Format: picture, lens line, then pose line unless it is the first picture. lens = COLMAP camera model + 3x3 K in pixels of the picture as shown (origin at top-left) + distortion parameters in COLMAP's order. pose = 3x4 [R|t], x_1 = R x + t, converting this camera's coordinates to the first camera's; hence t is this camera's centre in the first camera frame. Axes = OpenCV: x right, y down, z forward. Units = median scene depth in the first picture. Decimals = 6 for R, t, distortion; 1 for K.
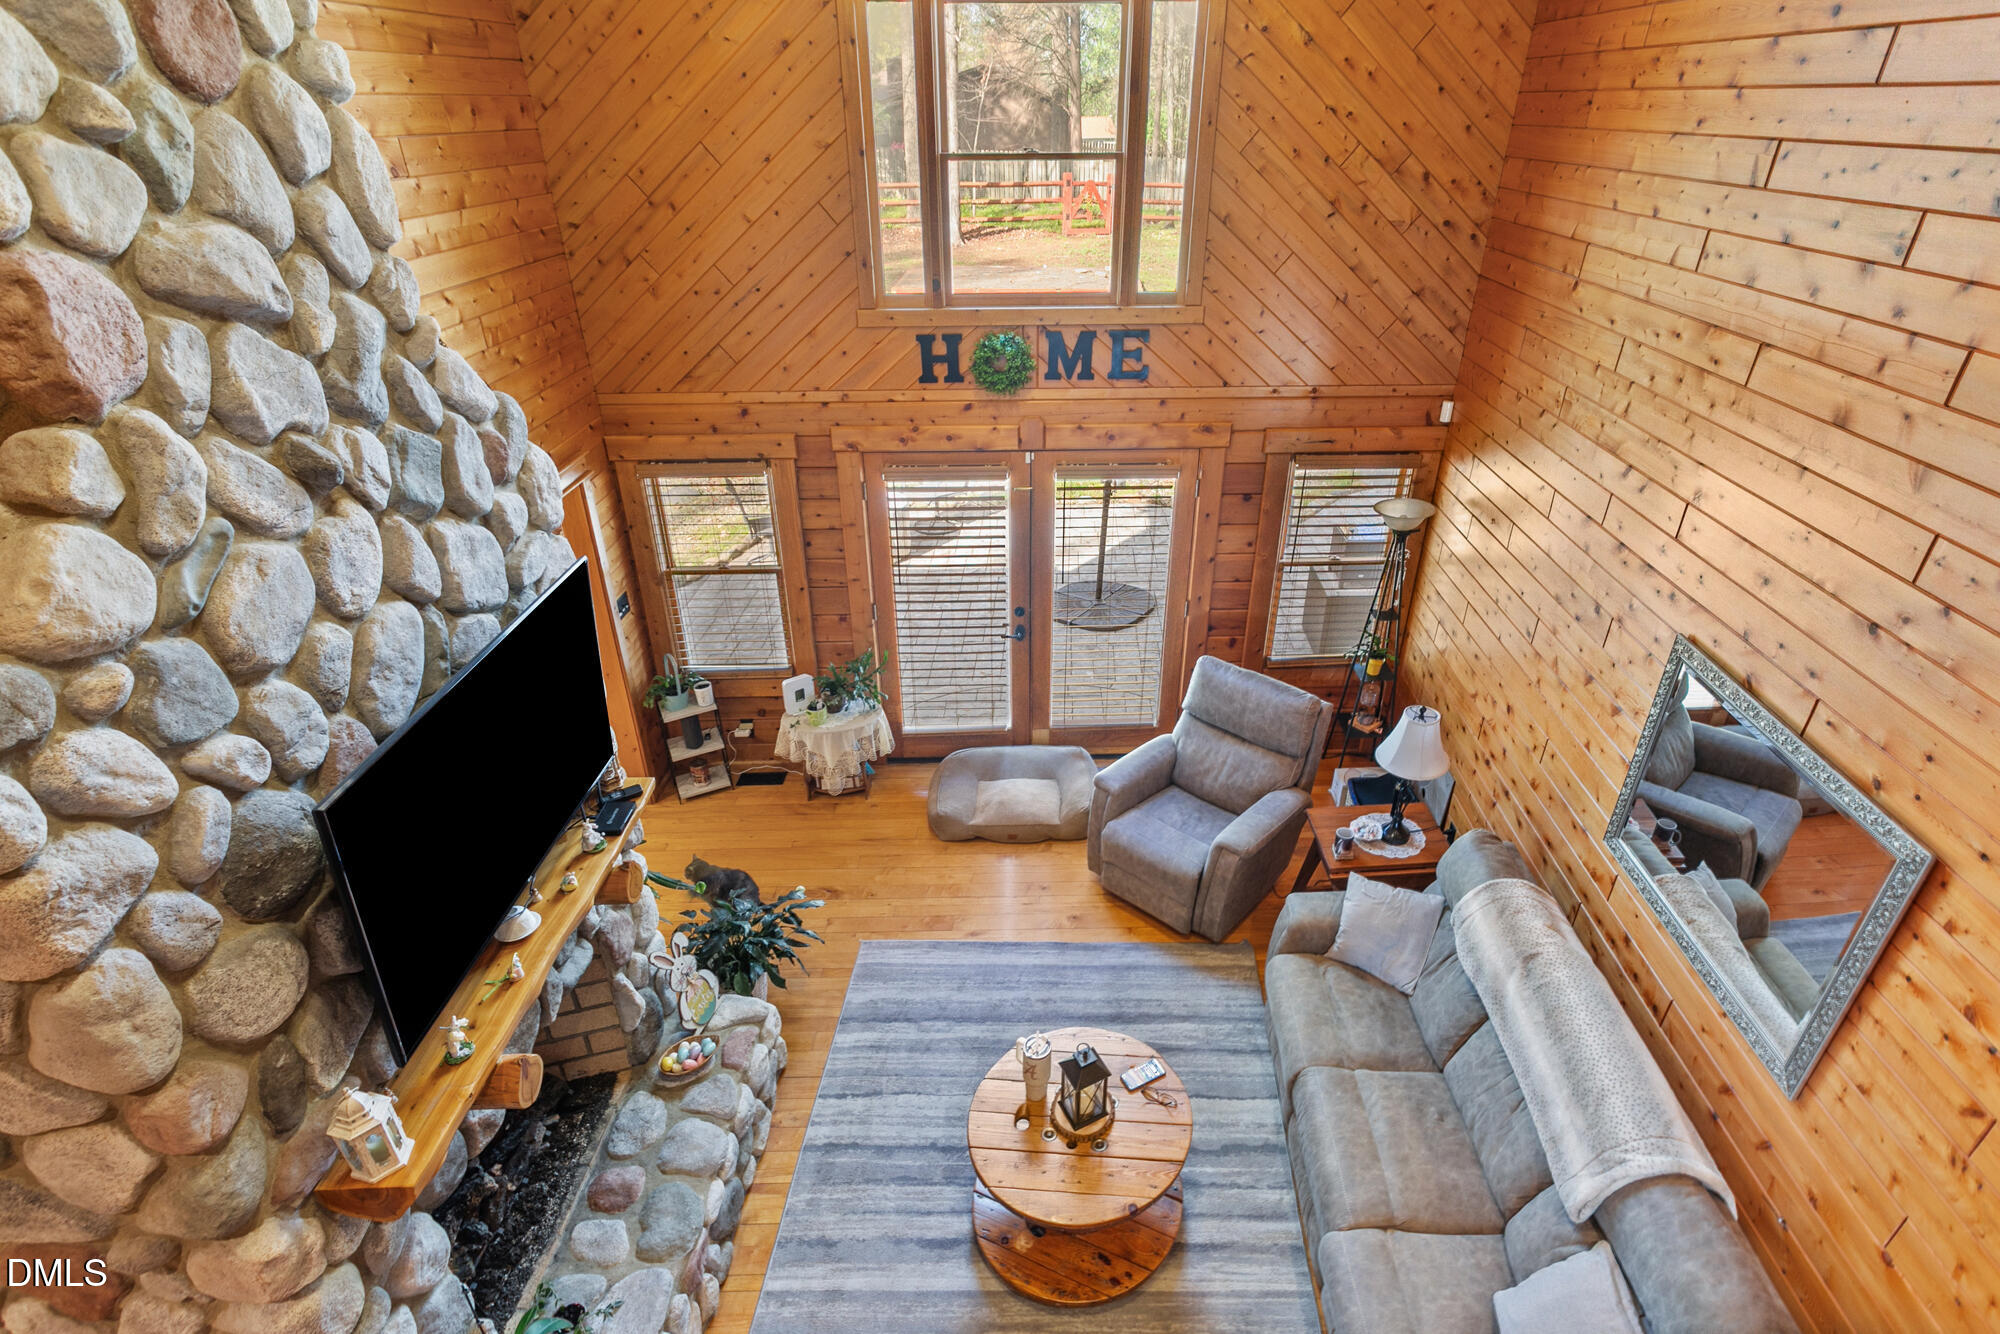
lens RADIAL K [[999.8, 0, 1041.7], [0, 999.8, 711.5], [0, 0, 1]] dist [-0.004058, 0.001318]
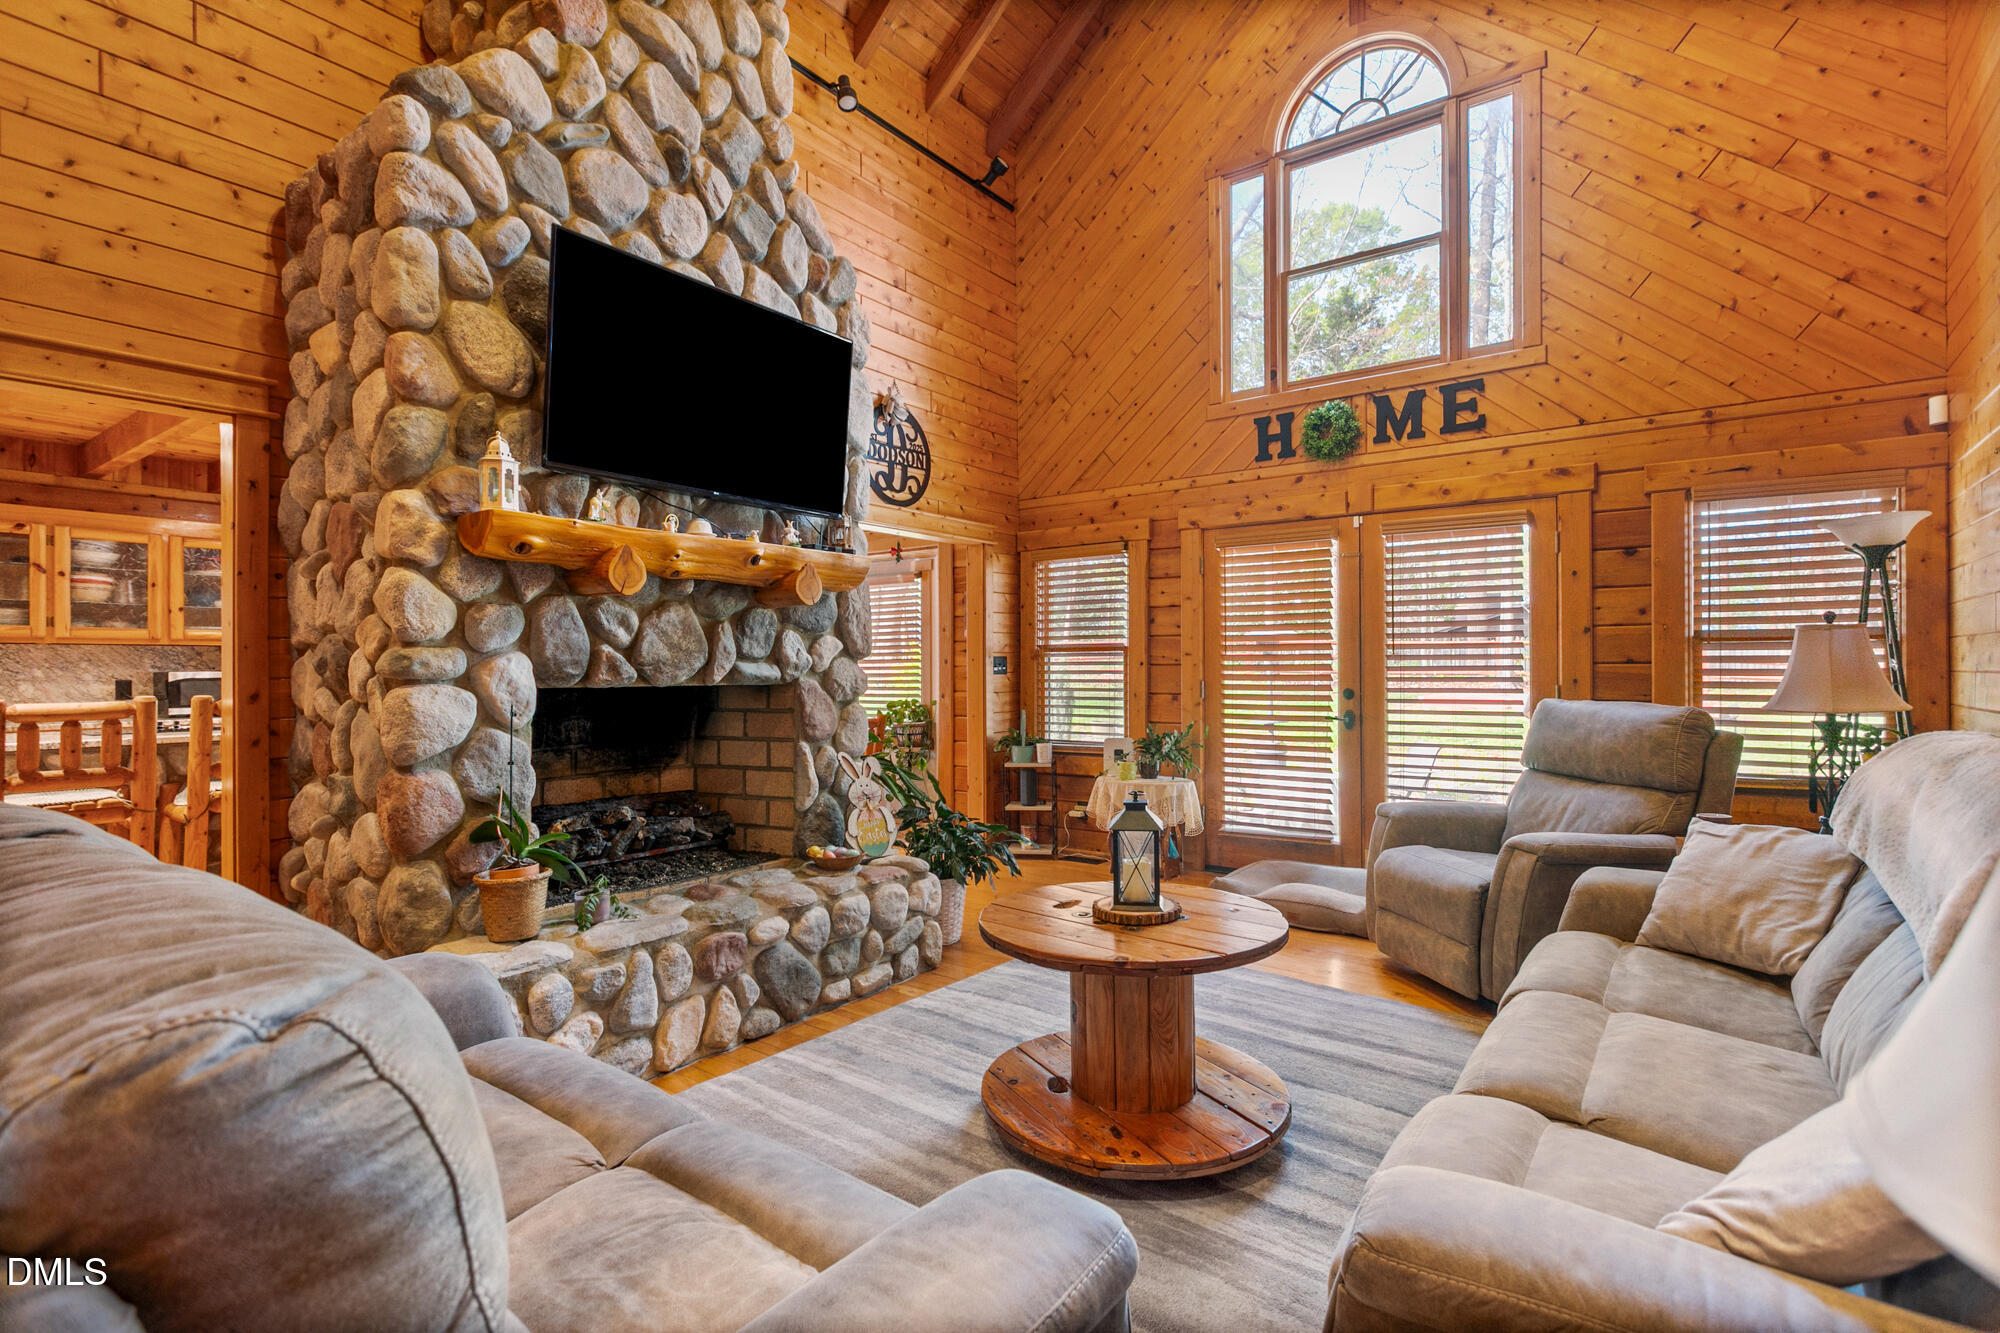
lens RADIAL K [[922.4, 0, 1004.4], [0, 922.4, 734.8], [0, 0, 1]] dist [0.002139, 0.000179]
pose [[0.792850, 0.006532, -0.609382, 0.294412], [-0.314689, 0.860701, -0.400207, 0.450657], [0.521882, 0.509069, 0.684462, 0.295348]]
